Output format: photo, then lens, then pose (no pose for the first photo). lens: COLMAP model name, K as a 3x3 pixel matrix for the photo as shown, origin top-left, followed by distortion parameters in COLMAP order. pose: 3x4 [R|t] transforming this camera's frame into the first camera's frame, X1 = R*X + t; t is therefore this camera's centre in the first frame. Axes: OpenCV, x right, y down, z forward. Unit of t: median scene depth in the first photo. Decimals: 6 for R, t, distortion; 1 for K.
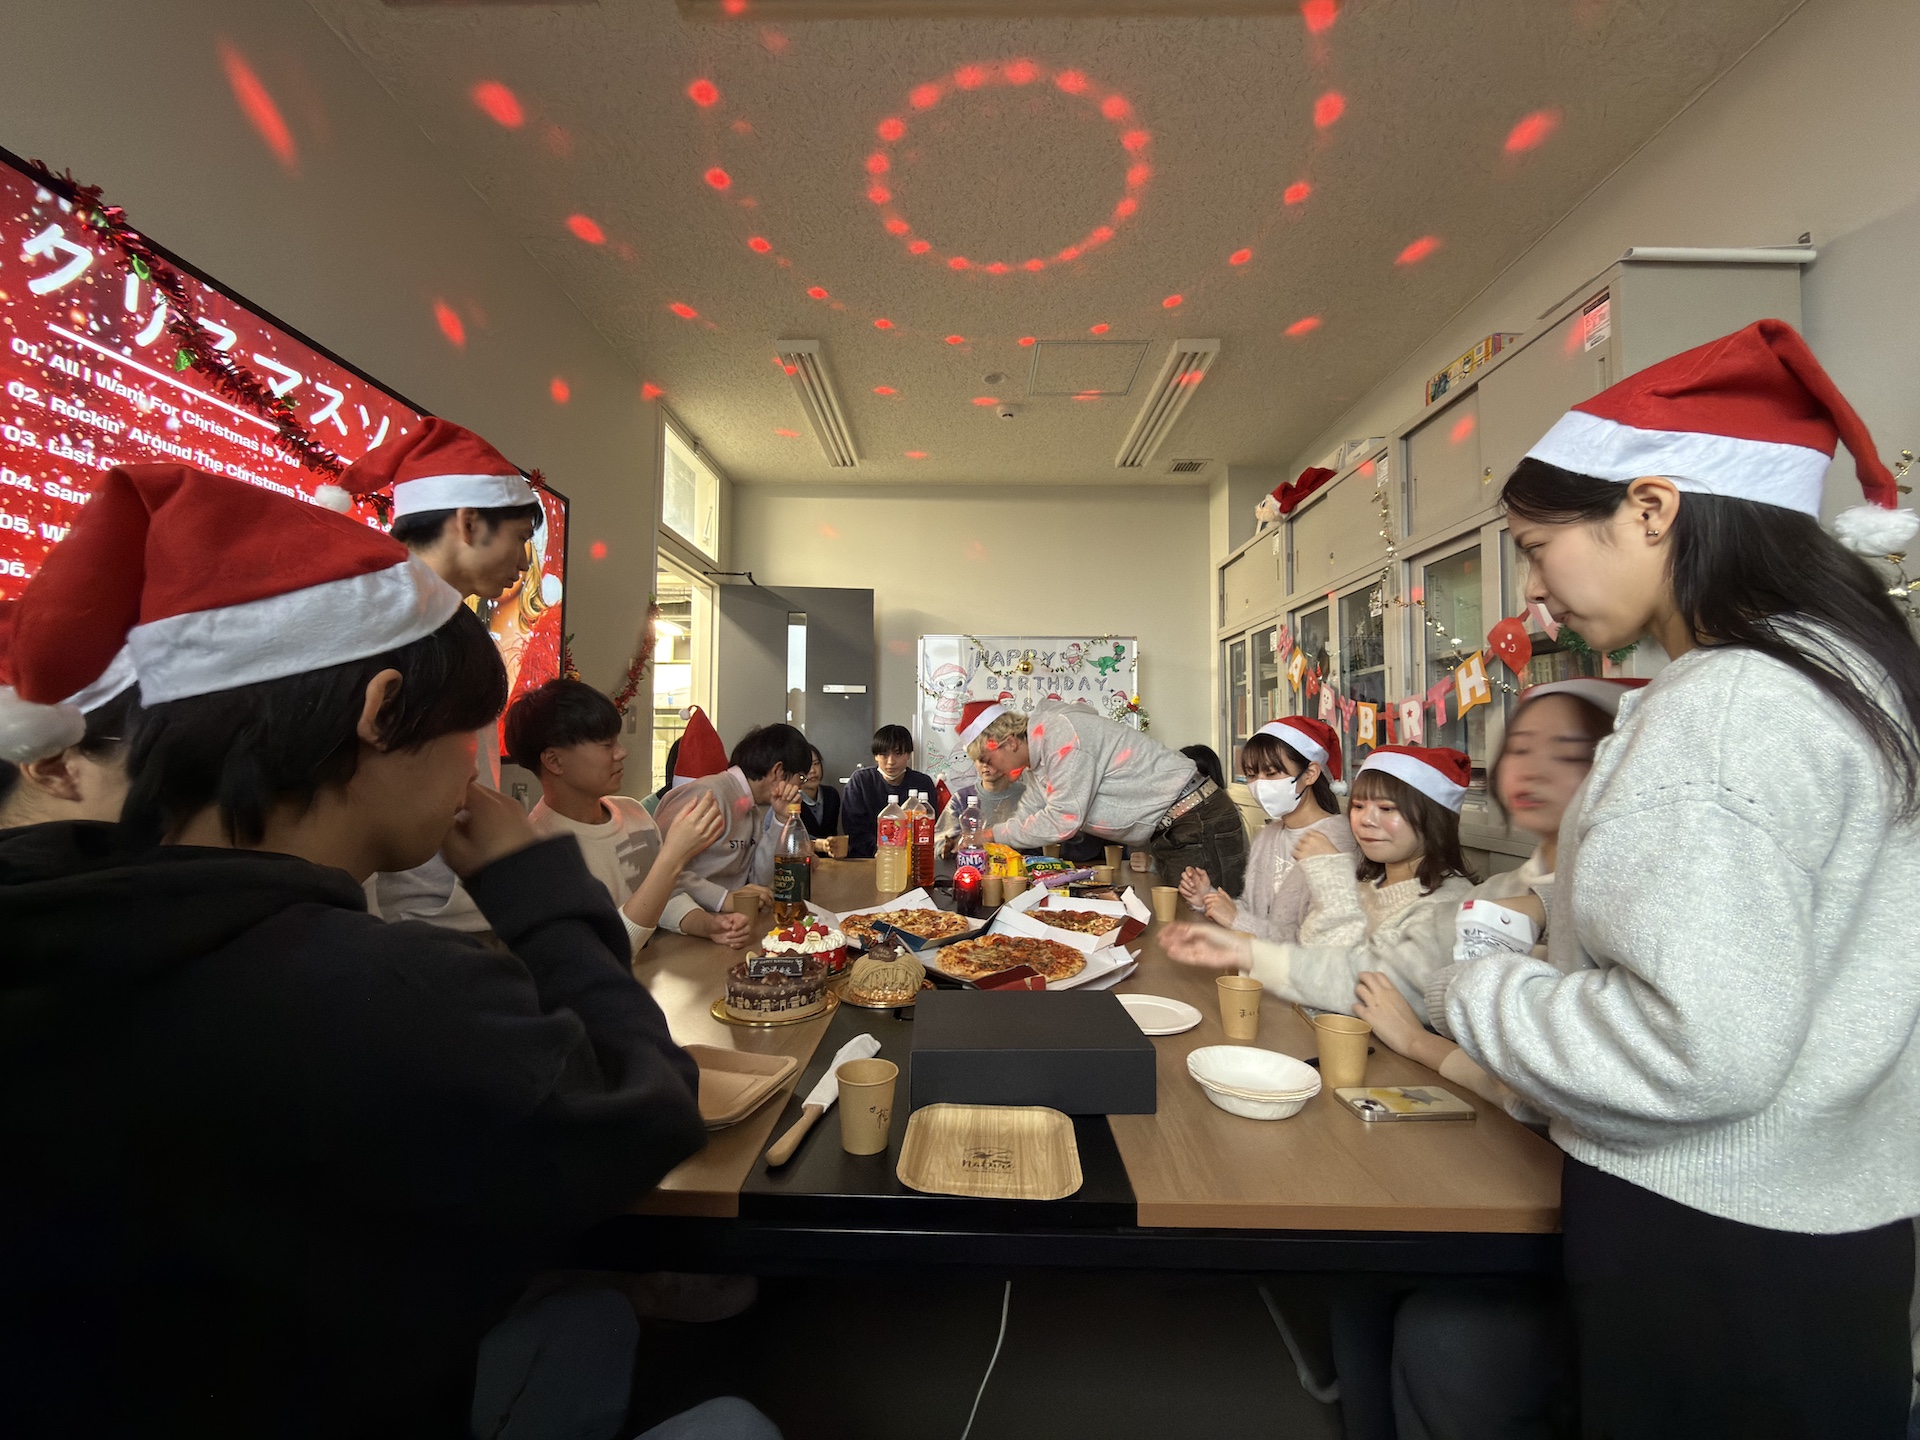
lens RADIAL K [[707.3, 0, 960.0], [0, 707.3, 720.0], [0, 0, 1]] dist [0.000991, 0.000029]
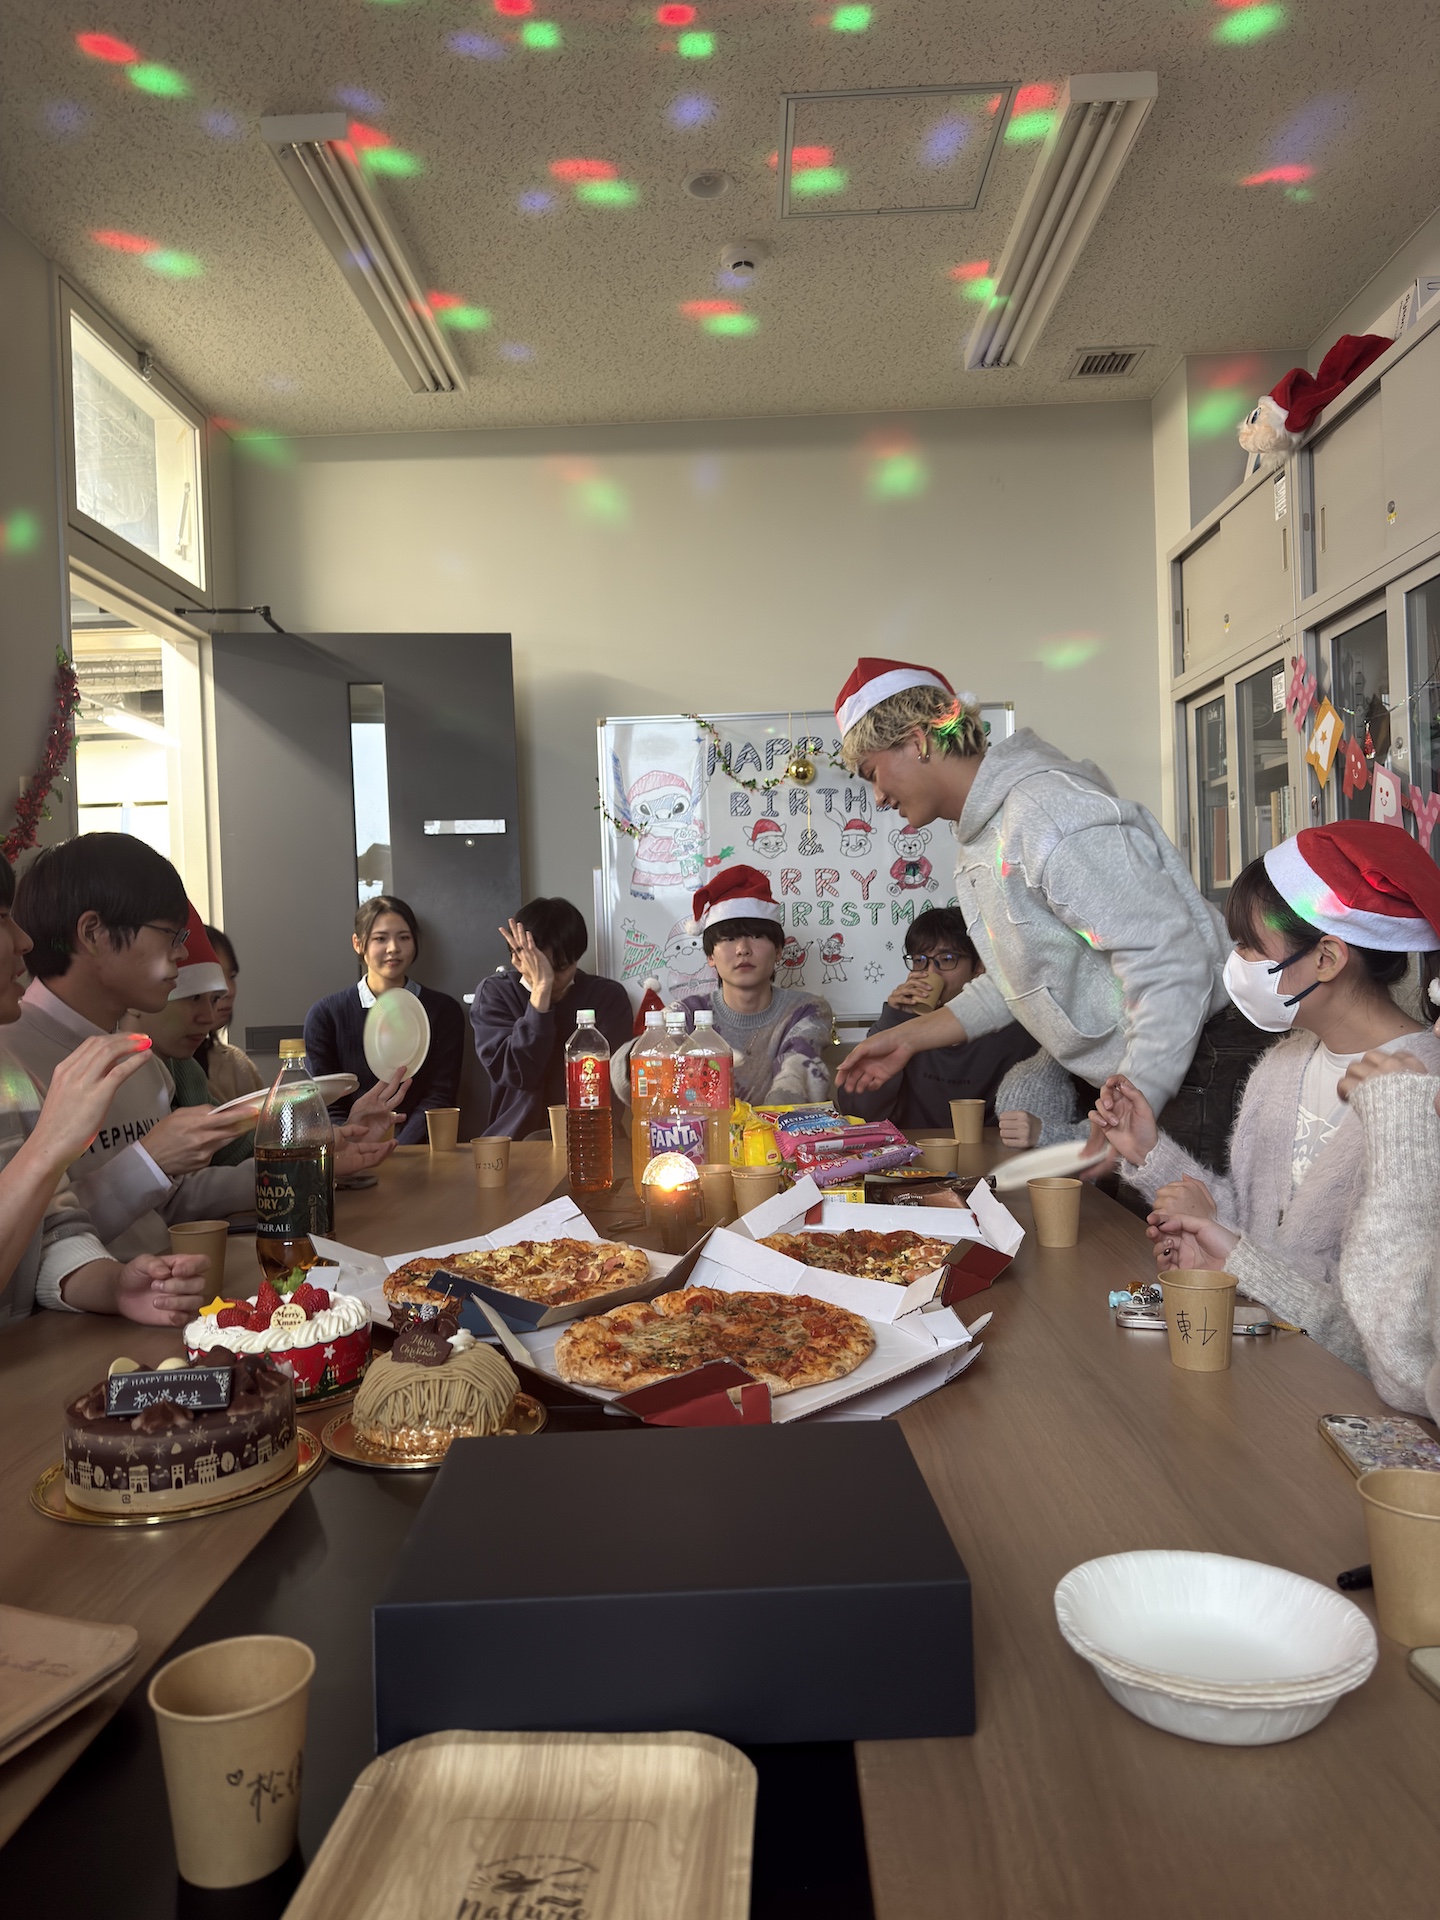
lens RADIAL K [[1255.9, 0, 711.2], [0, 1255.9, 949.1], [0, 0, 1]] dist [0.084543, -0.106386]
pose [[0.999113, -0.040492, -0.011601, 0.082830], [0.040991, 0.998069, 0.046672, 0.032518], [0.009689, -0.047106, 0.998843, 0.153387]]
